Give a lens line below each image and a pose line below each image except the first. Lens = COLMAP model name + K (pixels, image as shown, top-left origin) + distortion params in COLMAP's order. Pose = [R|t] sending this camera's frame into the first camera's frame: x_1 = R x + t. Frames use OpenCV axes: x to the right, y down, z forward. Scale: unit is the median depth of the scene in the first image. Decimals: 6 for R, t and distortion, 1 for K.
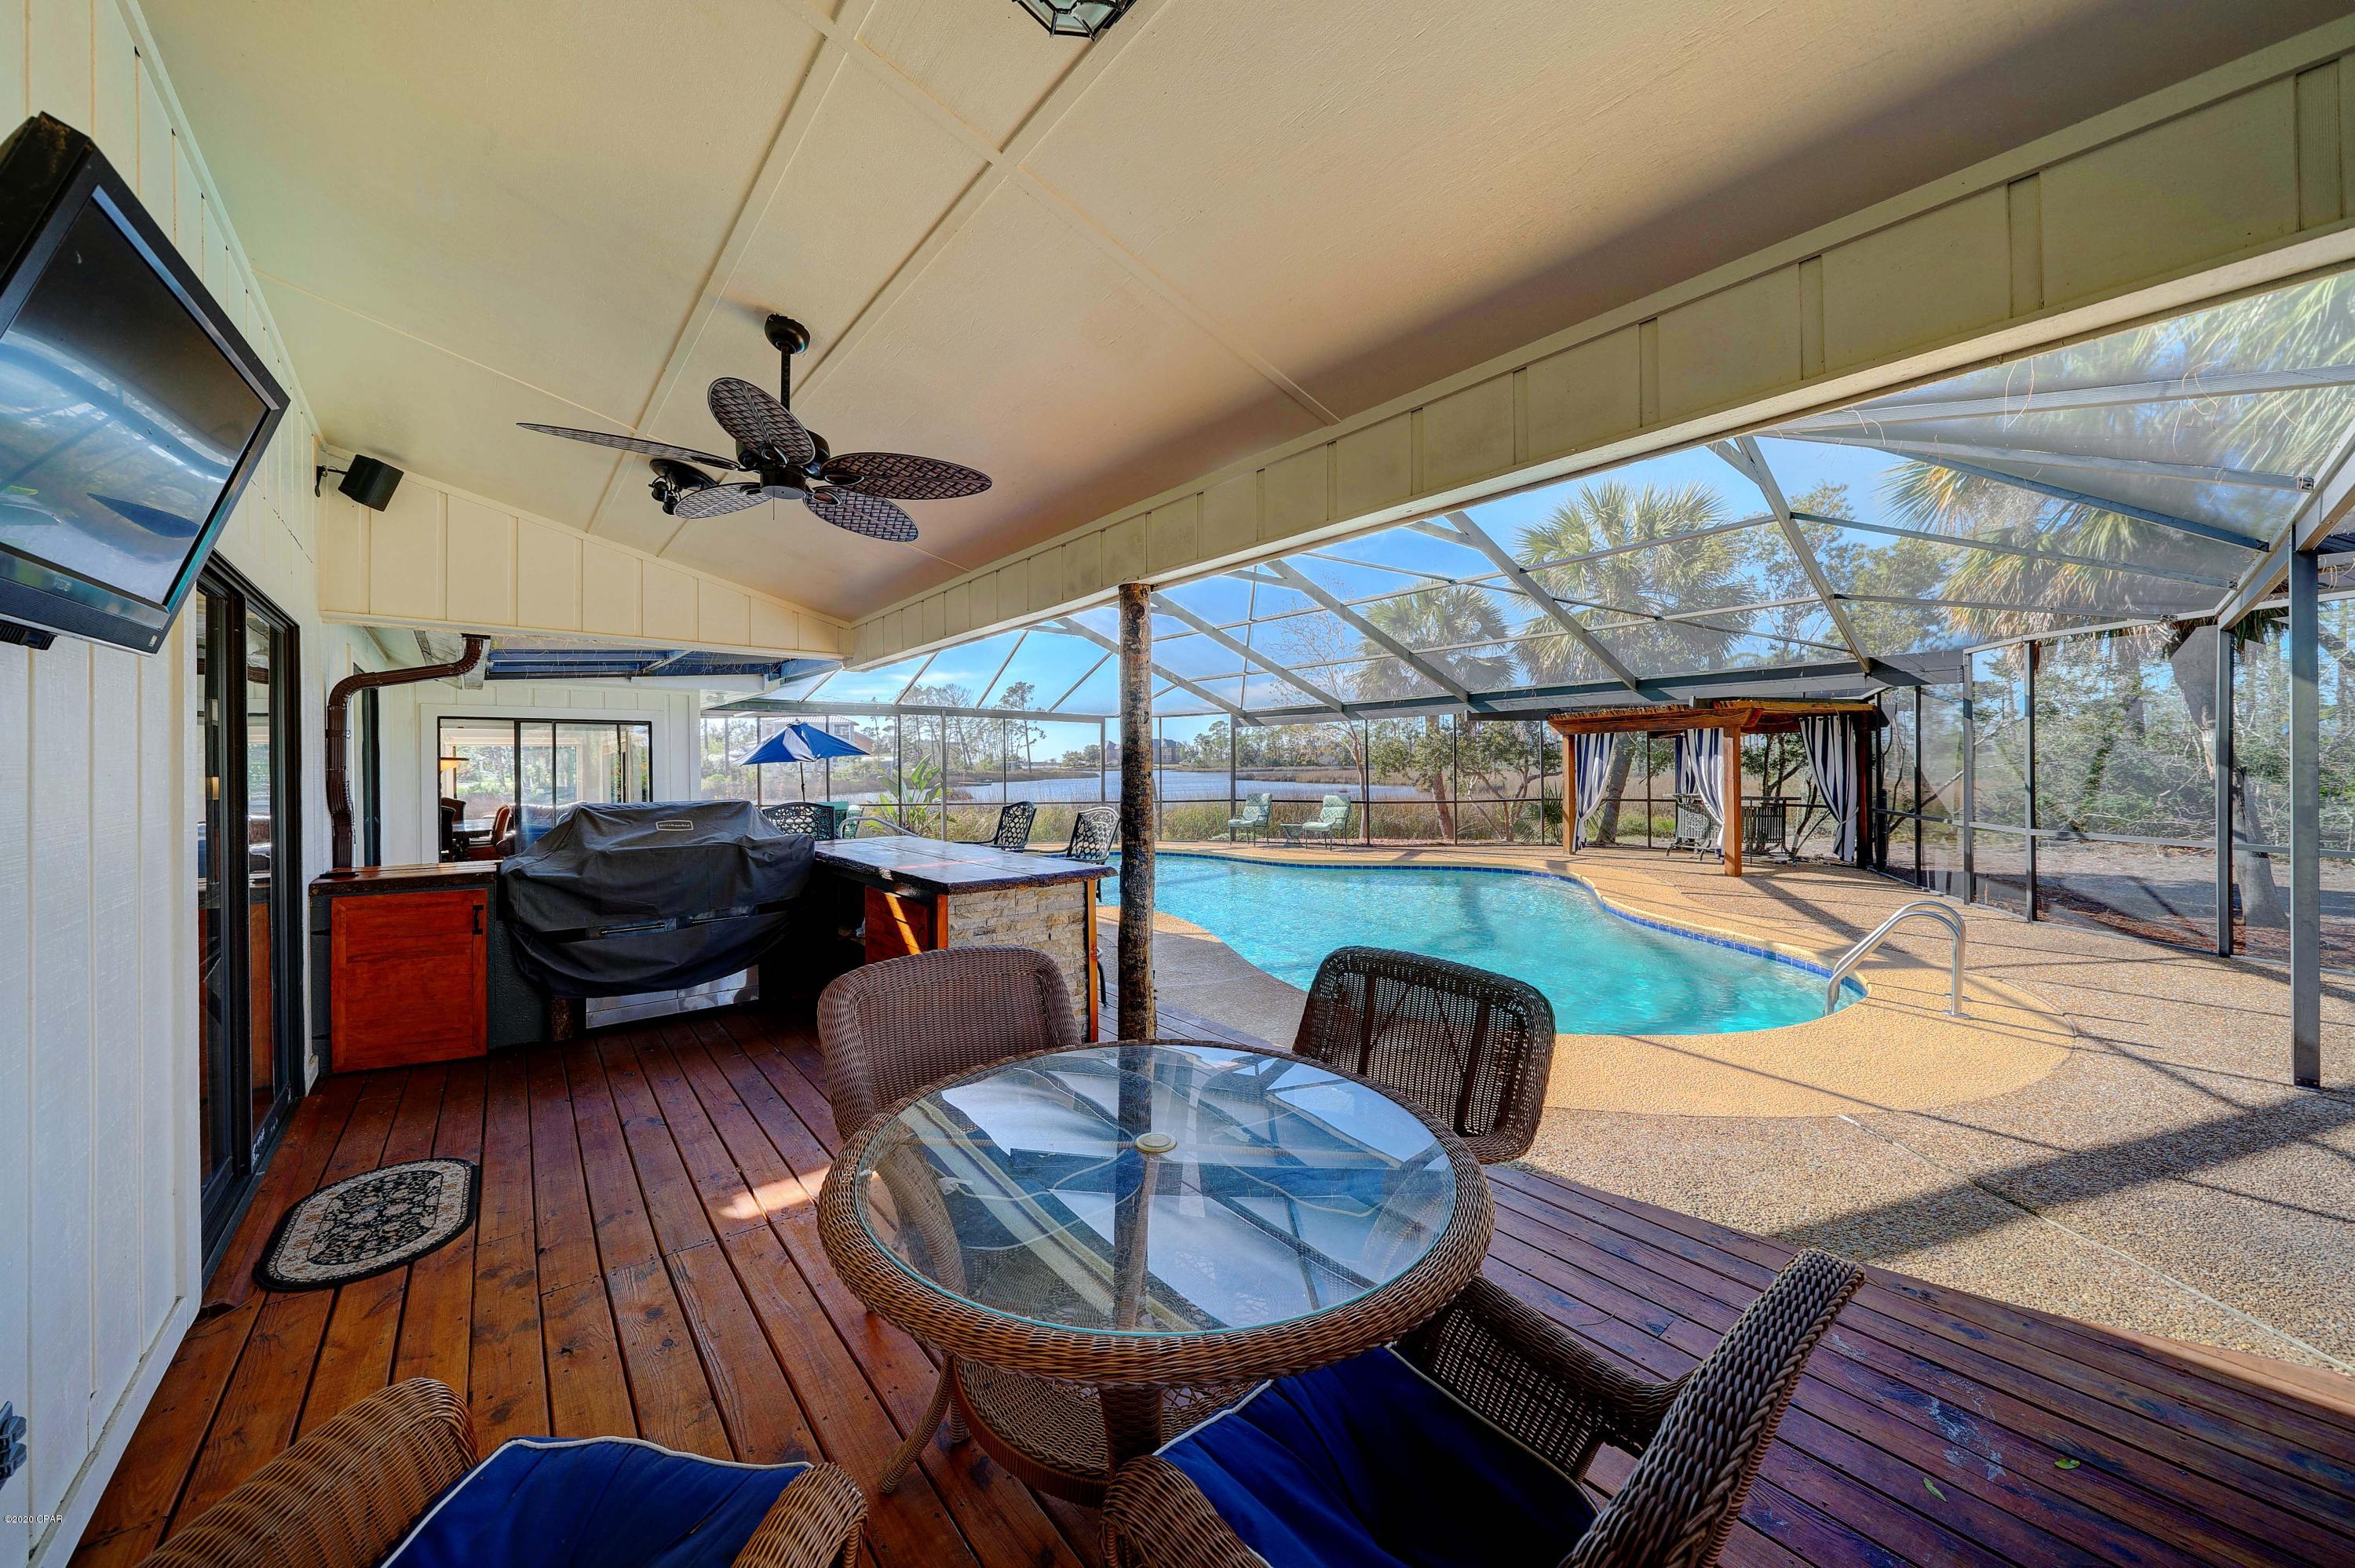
lens RADIAL K [[815.0, 0, 1177.7], [0, 815.0, 768.7], [0, 0, 1]] dist [-0.000733, -0.000122]
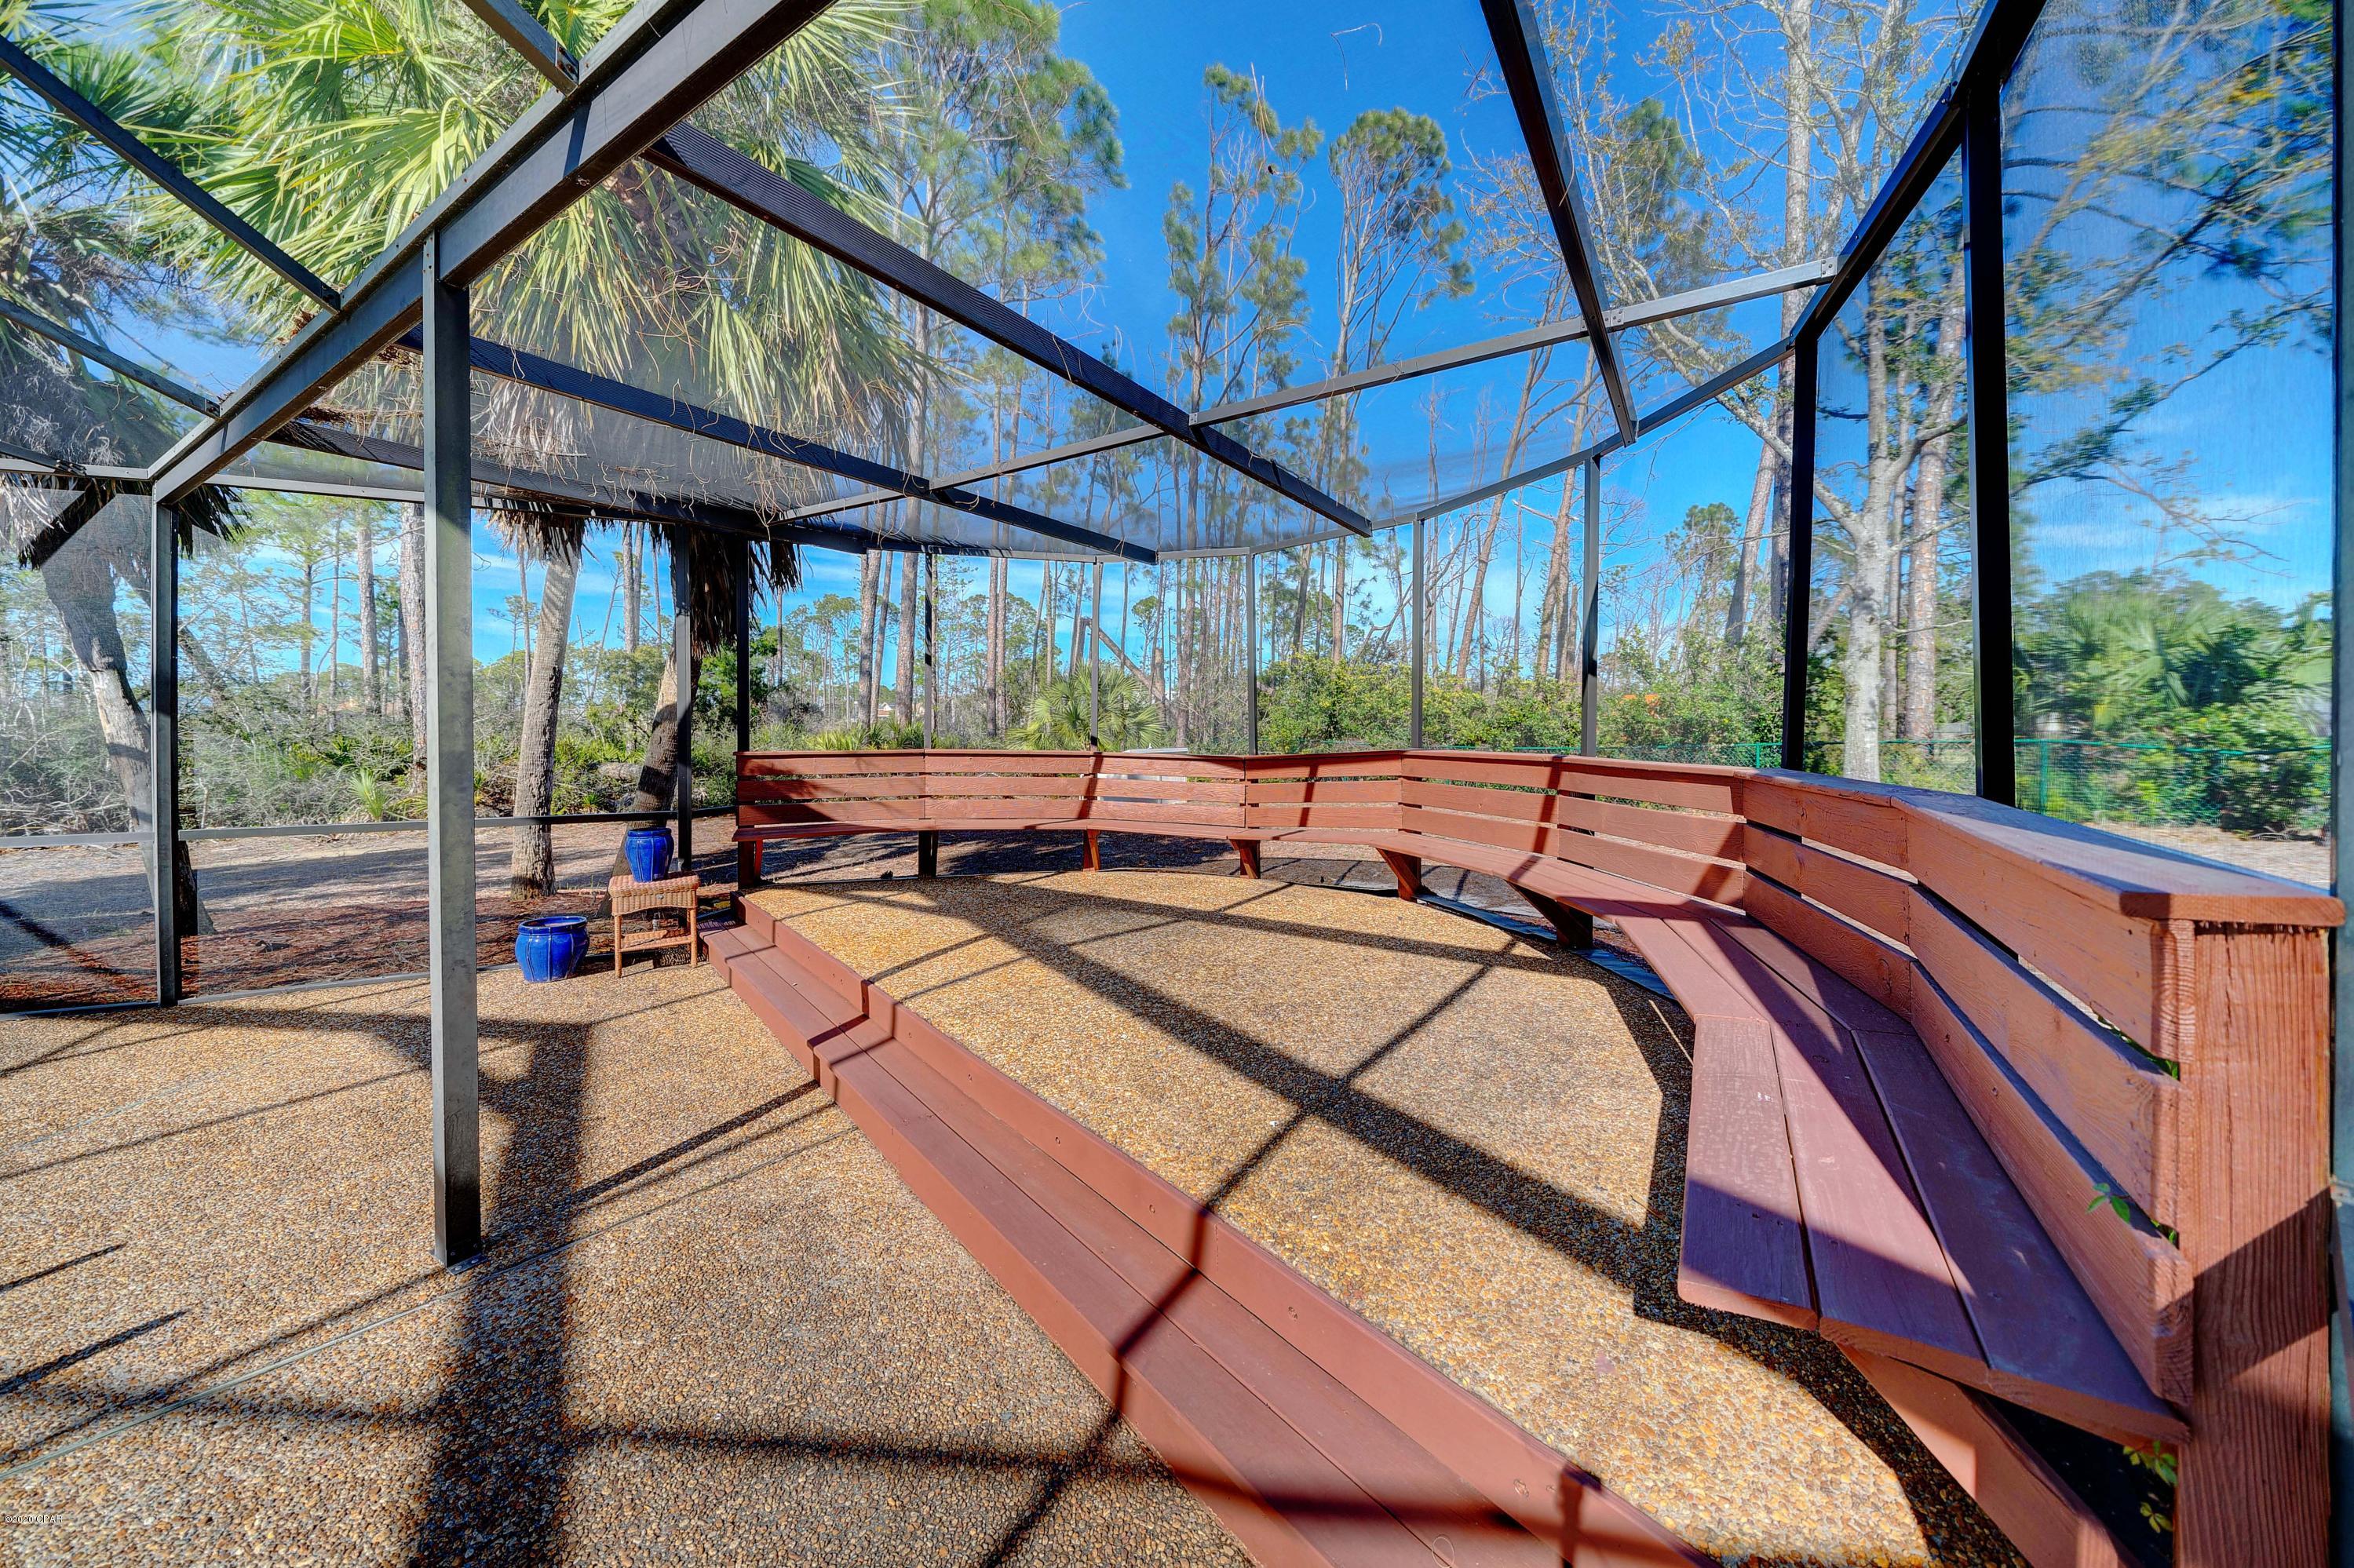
lens RADIAL K [[814.7, 0, 1180.6], [0, 814.7, 733.5], [0, 0, 1]] dist [-0.000733, -0.000122]
pose [[-0.286996, -0.003002, 0.957927, 0.411211], [0.018618, 0.999789, 0.008711, 0.018580], [-0.957751, 0.020334, -0.286879, 0.391947]]
